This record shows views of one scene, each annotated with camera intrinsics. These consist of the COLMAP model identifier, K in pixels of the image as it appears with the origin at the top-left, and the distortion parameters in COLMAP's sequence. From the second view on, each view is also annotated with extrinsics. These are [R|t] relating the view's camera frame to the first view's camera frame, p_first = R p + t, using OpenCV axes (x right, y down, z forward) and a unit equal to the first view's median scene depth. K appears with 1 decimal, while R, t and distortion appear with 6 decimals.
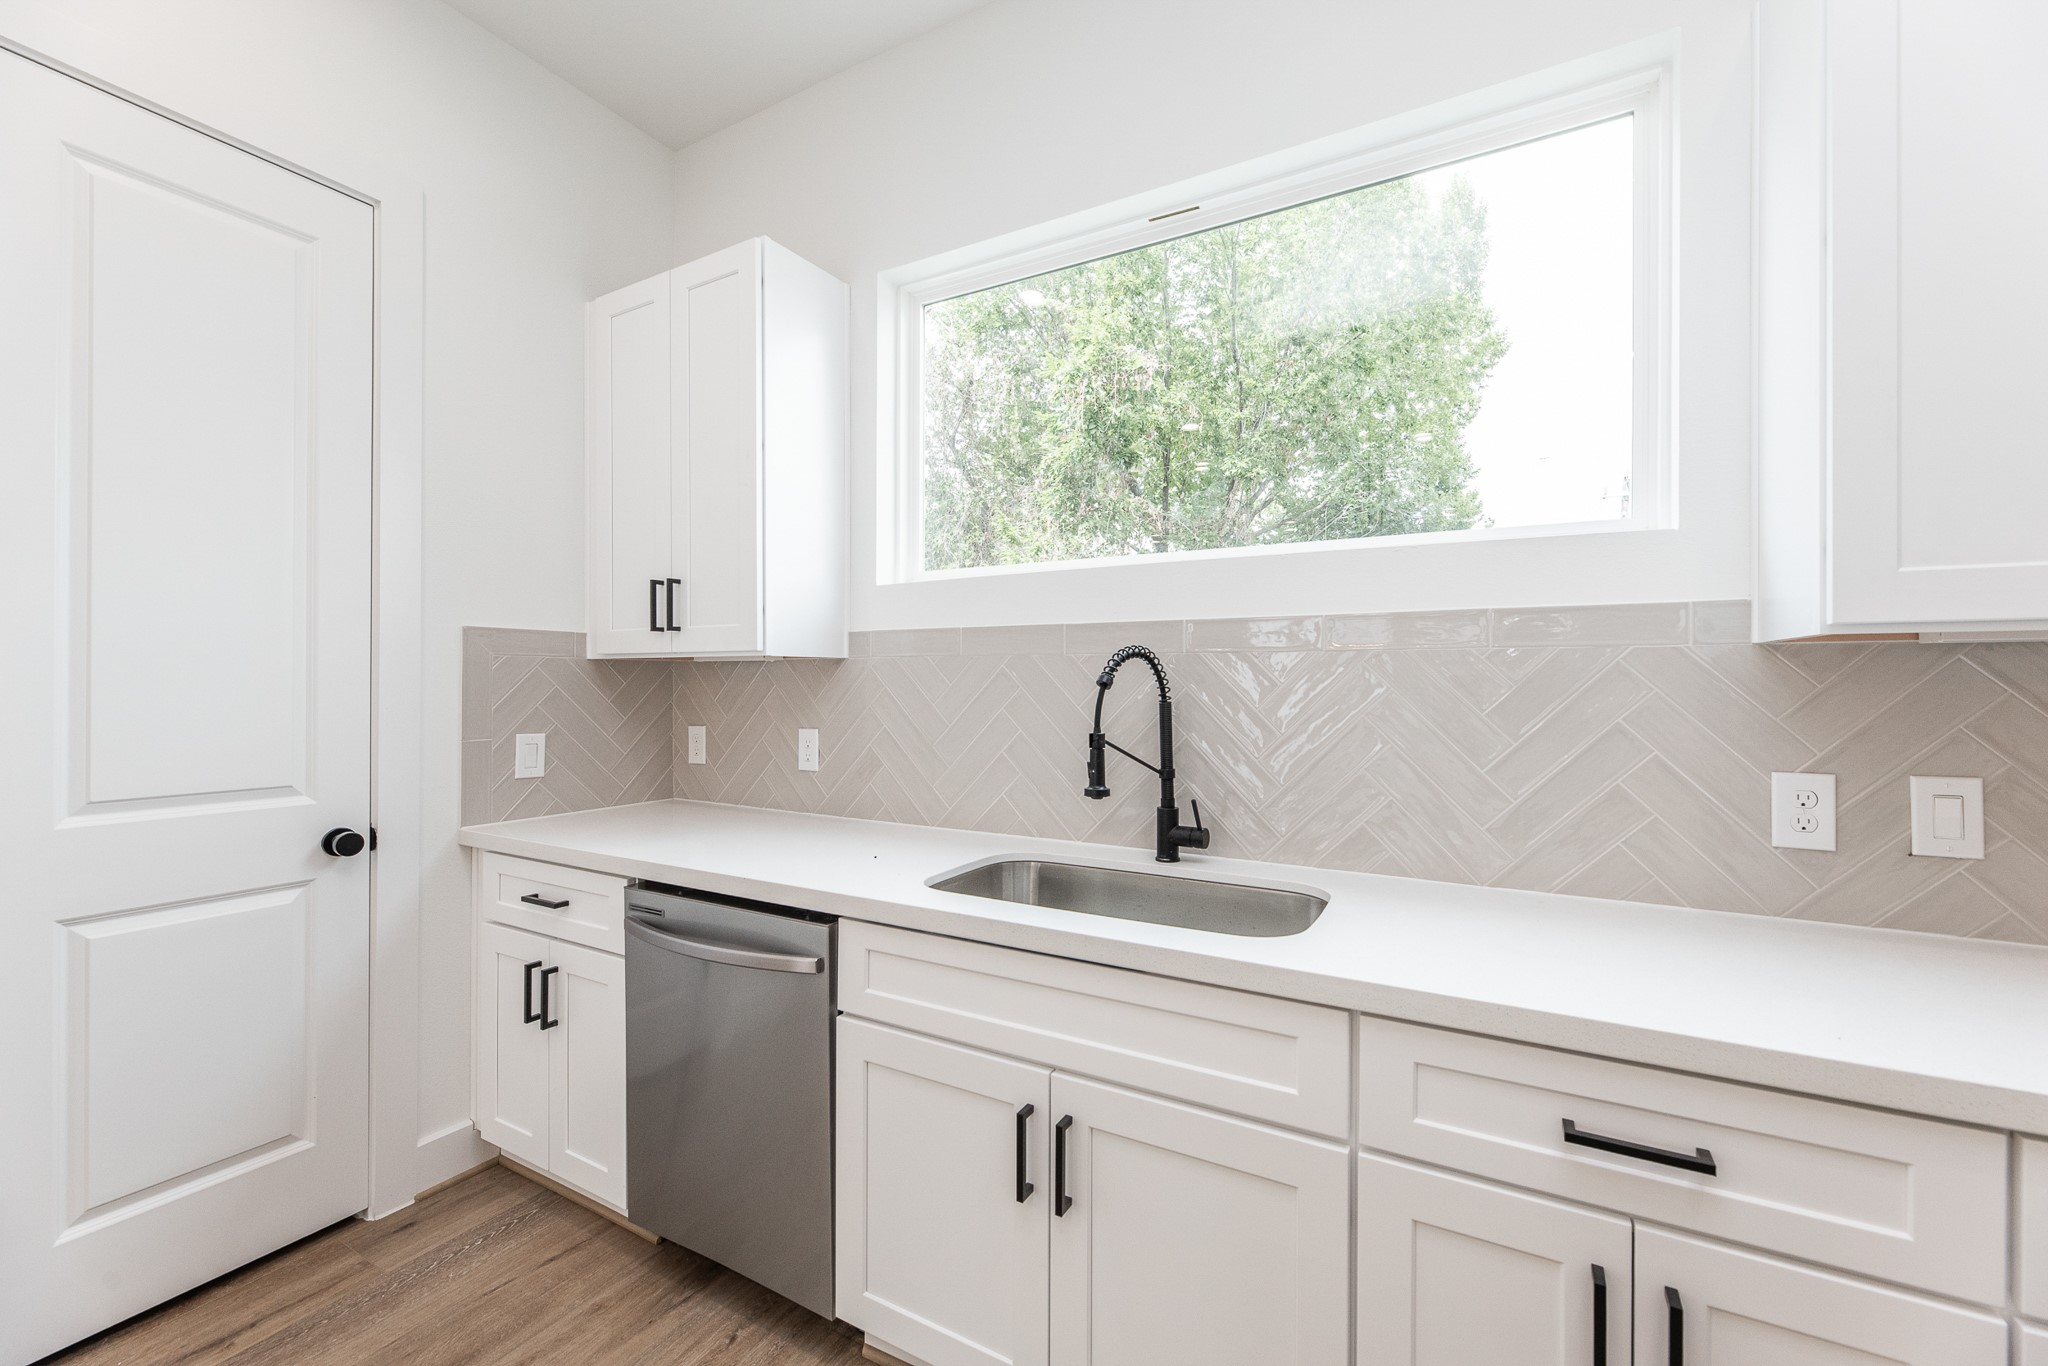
lens RADIAL K [[823.4, 0, 1036.8], [0, 823.4, 682.3], [0, 0, 1]] dist [0.000170, -0.000117]
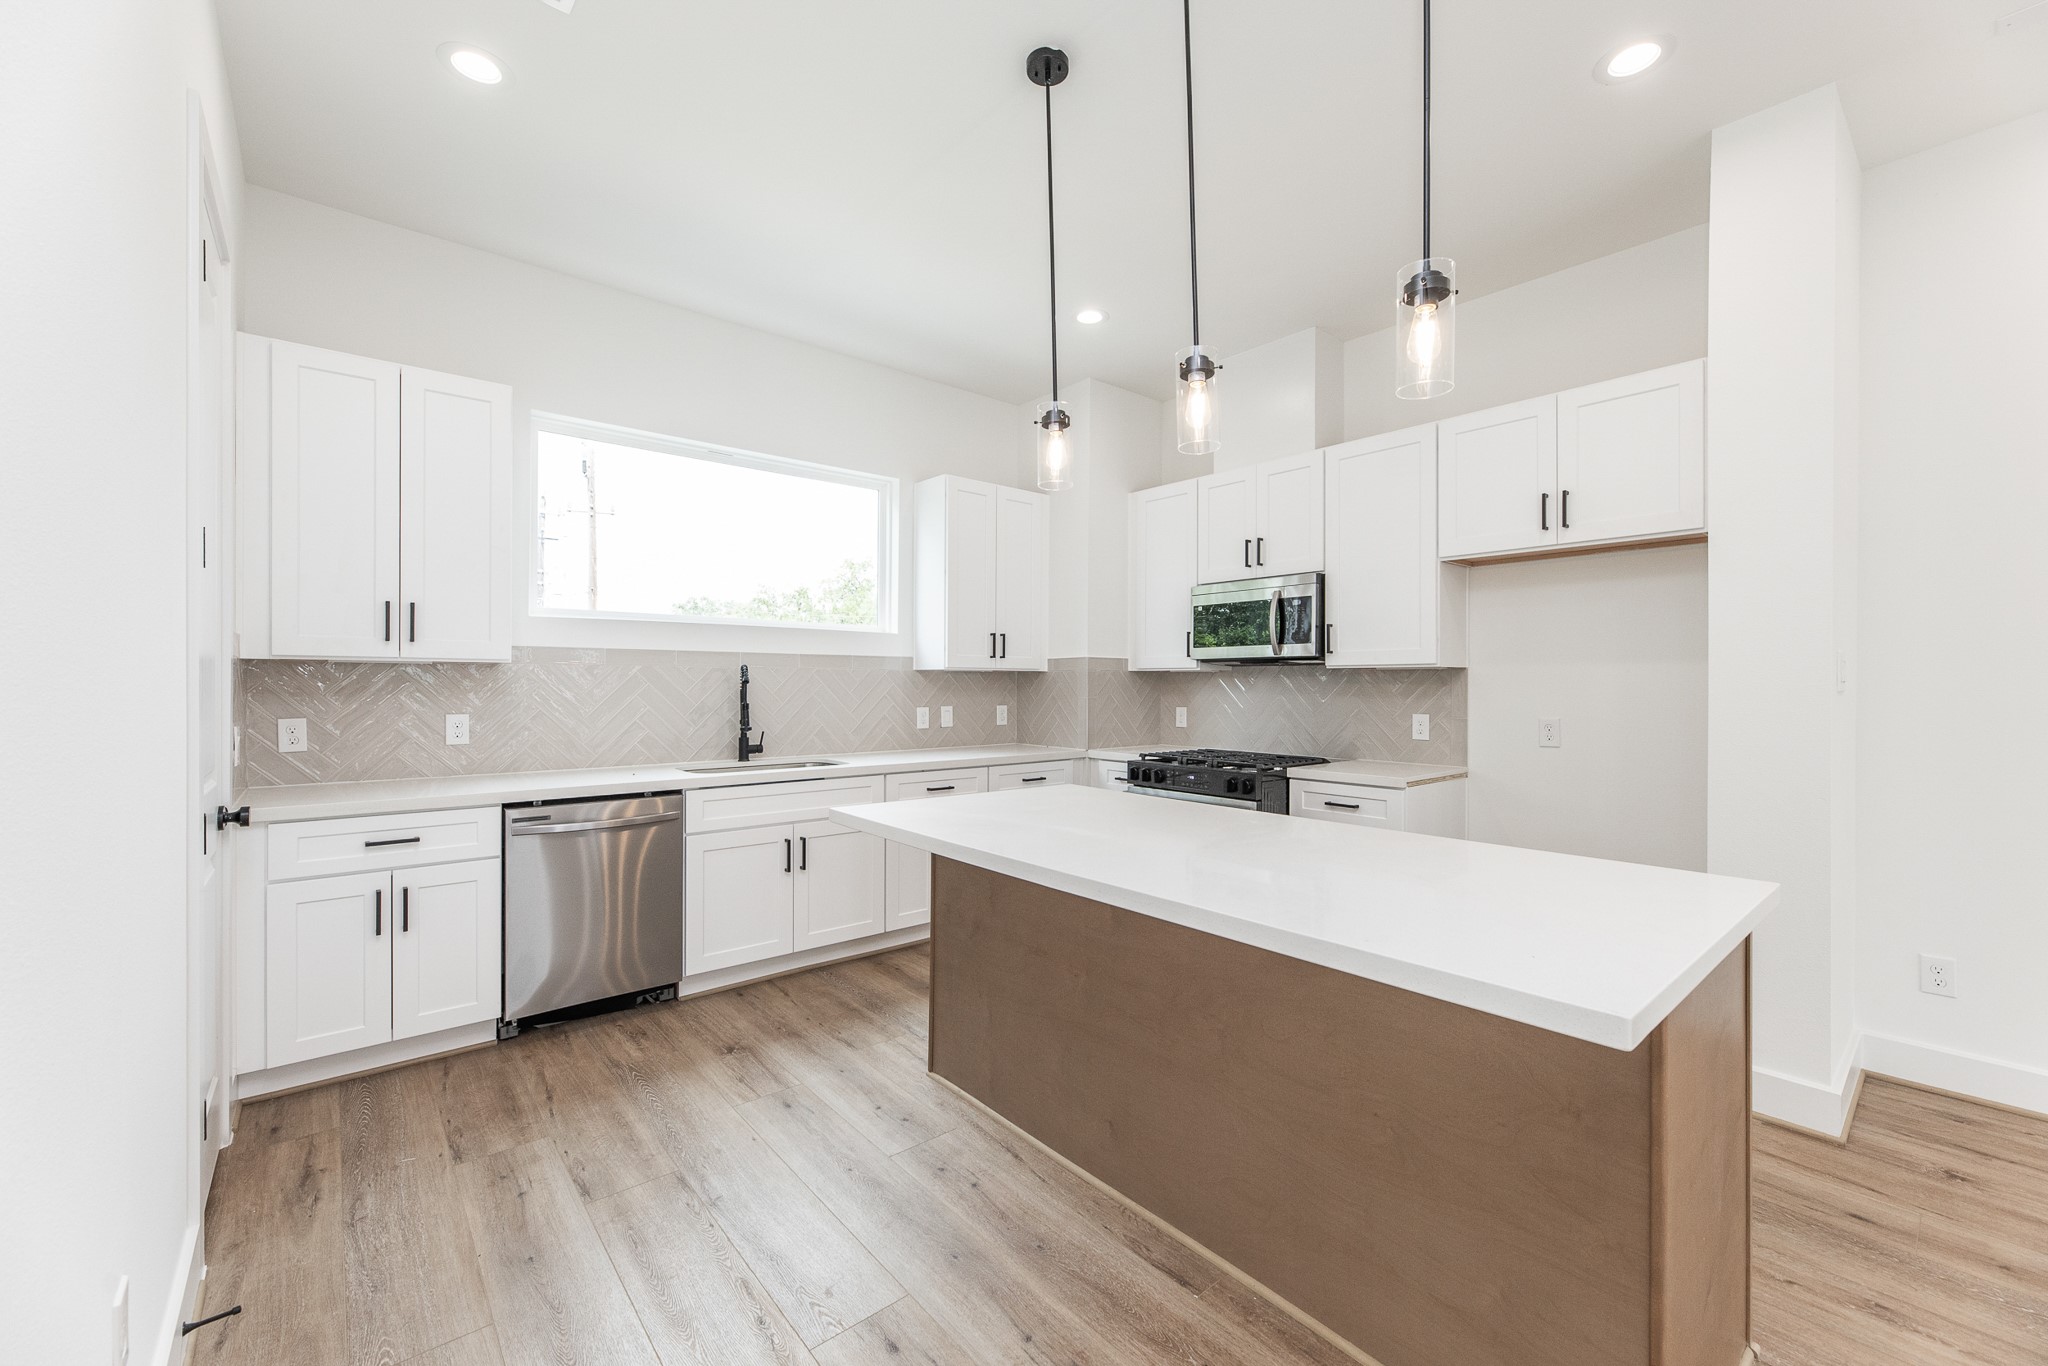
lens RADIAL K [[823.4, 0, 1036.8], [0, 823.4, 682.3], [0, 0, 1]] dist [0.000170, -0.000117]
pose [[0.348342, -0.001723, 0.937366, -1.586544], [-0.004674, 0.999983, 0.003575, -0.007105], [-0.937356, -0.005627, 0.348328, -0.492273]]
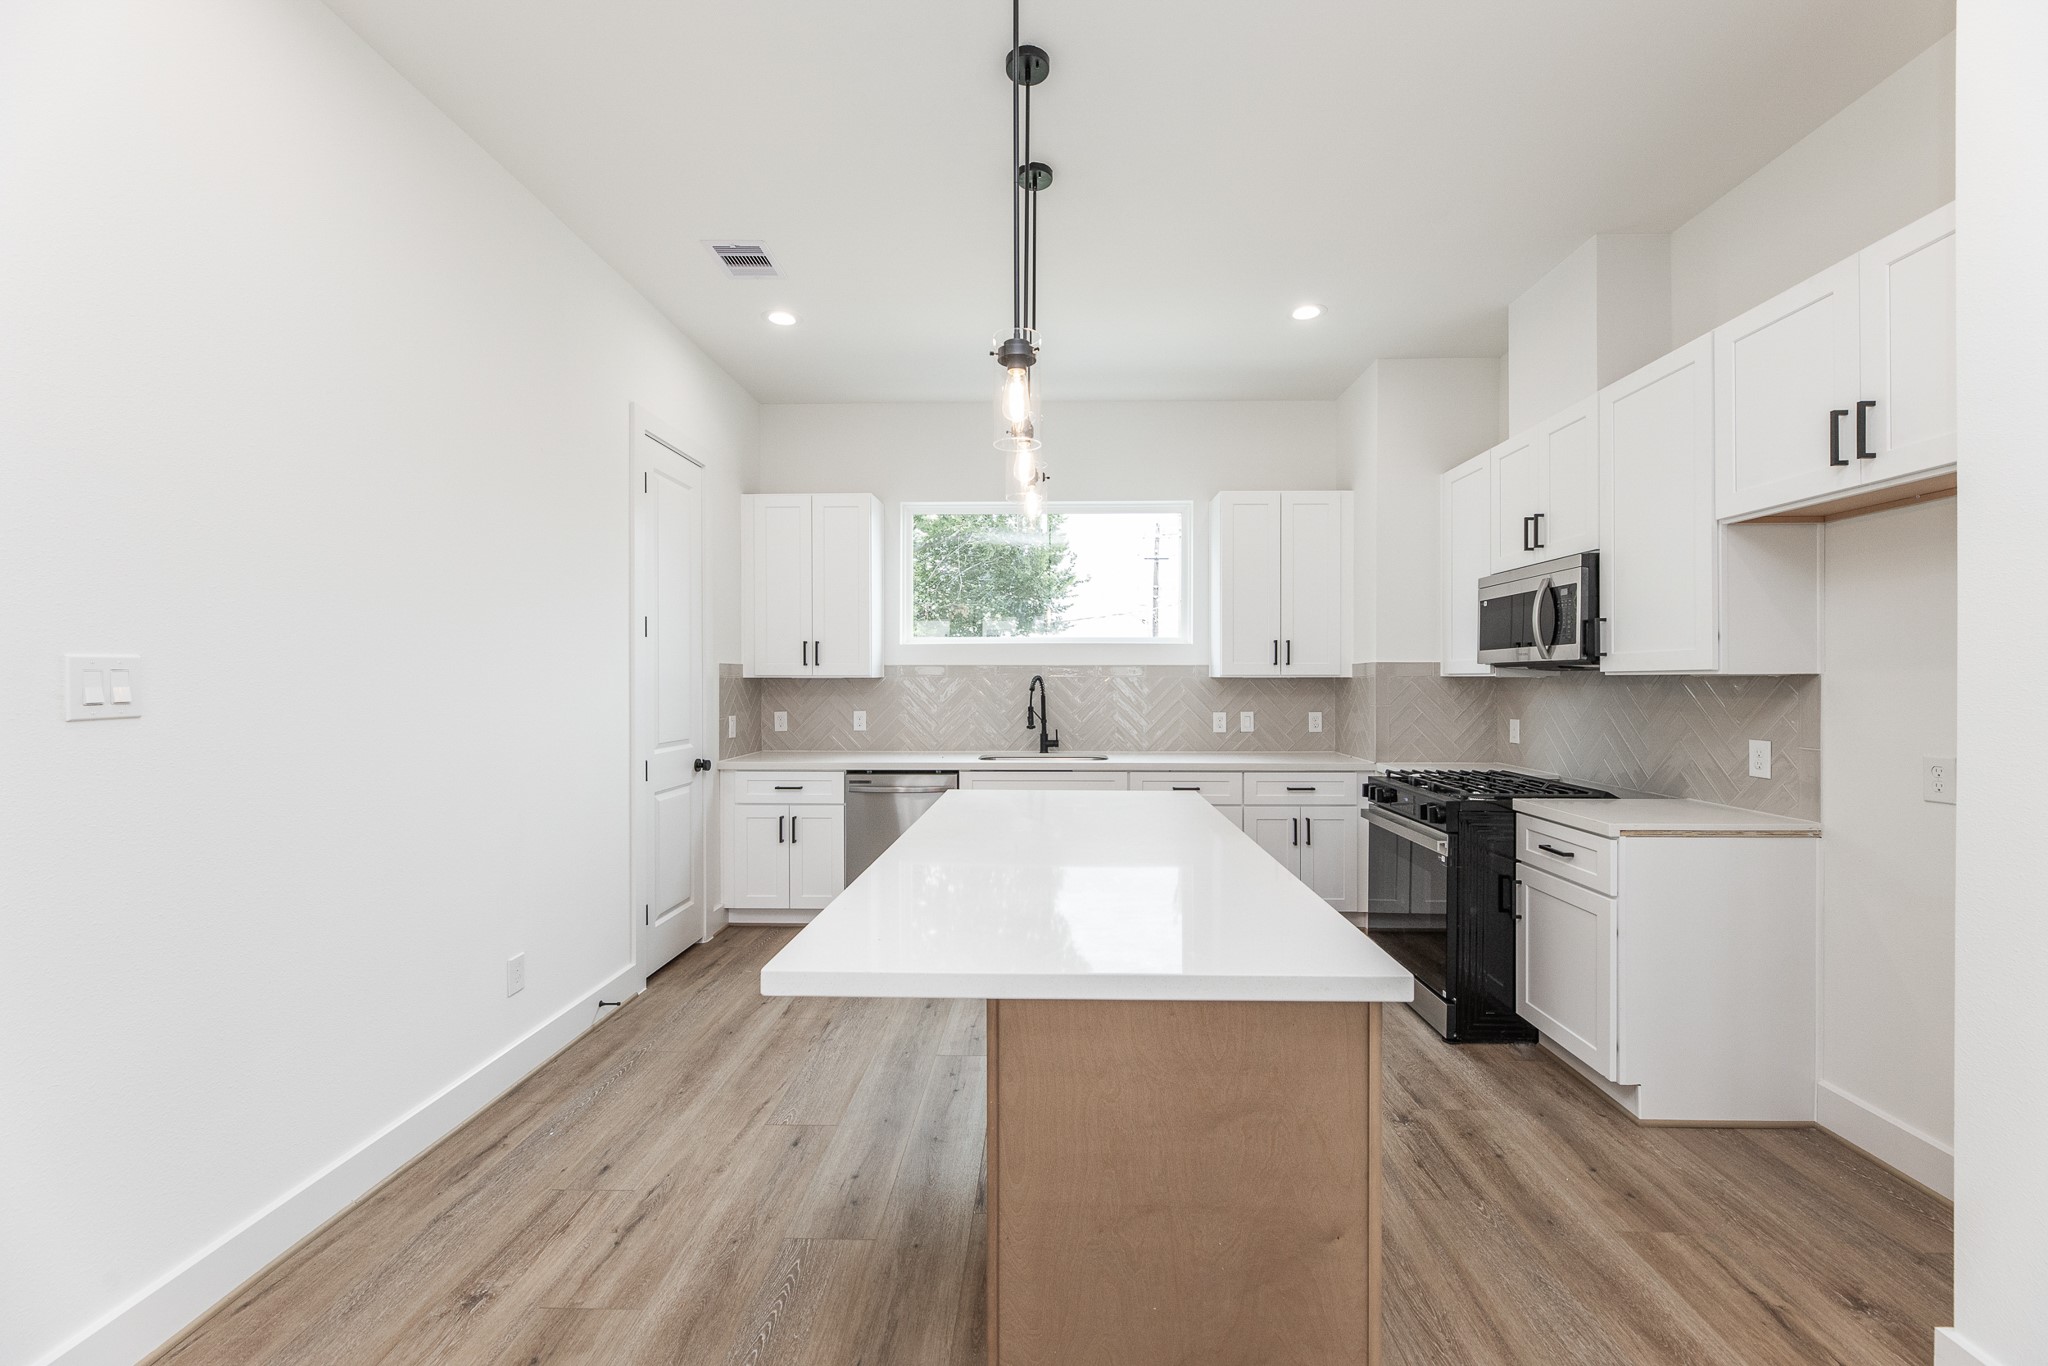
lens RADIAL K [[819.3, 0, 1040.1], [0, 819.3, 681.0], [0, 0, 1]] dist [-0.000937, 0.000391]
pose [[0.885530, -0.005652, 0.464548, -1.085659], [0.002559, 0.999970, 0.007288, -0.042534], [-0.464576, -0.005265, 0.885518, -1.369558]]
